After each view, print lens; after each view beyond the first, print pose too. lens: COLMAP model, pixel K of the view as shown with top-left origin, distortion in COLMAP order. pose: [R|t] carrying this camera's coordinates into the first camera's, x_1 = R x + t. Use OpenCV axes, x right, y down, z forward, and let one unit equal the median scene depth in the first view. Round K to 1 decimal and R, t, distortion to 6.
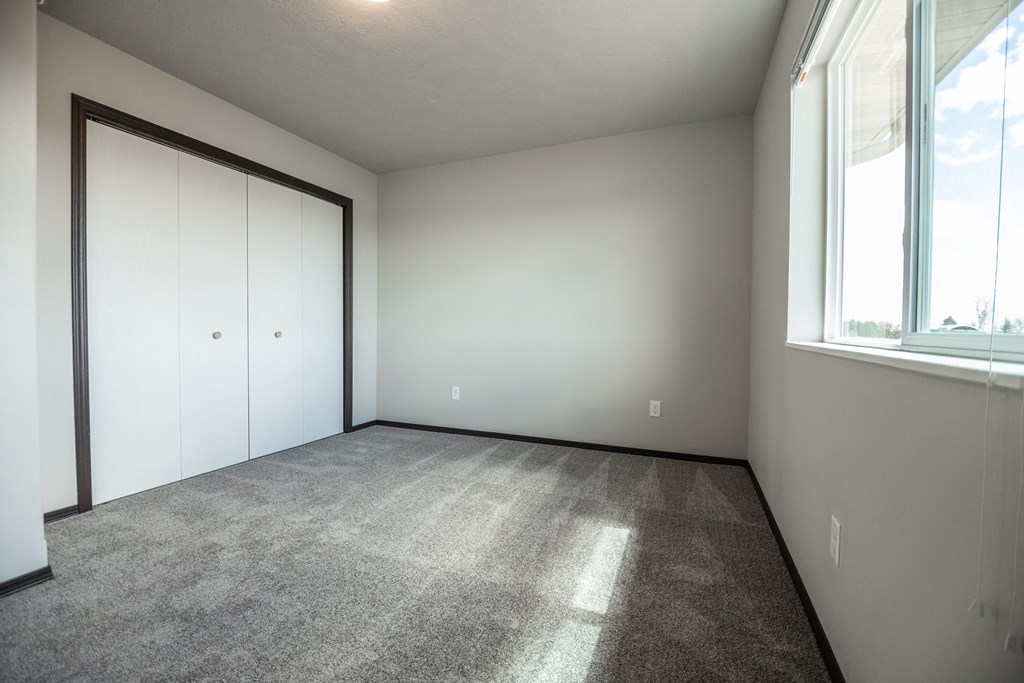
lens RADIAL K [[444.6, 0, 506.3], [0, 444.6, 338.0], [0, 0, 1]] dist [-0.016314, -0.000327]
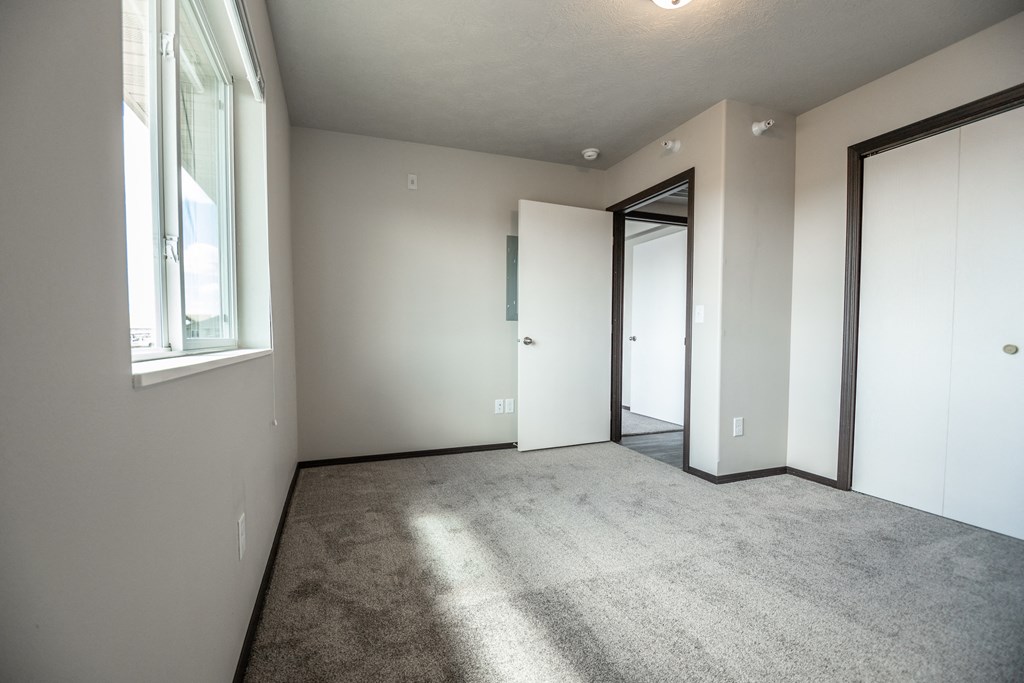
lens RADIAL K [[444.6, 0, 506.9], [0, 444.6, 341.4], [0, 0, 1]] dist [-0.016314, -0.000327]
pose [[-0.723539, 0.004064, -0.690271, 0.536428], [-0.016603, 0.999591, 0.023288, -0.026231], [0.690084, 0.028311, -0.723176, 1.194504]]
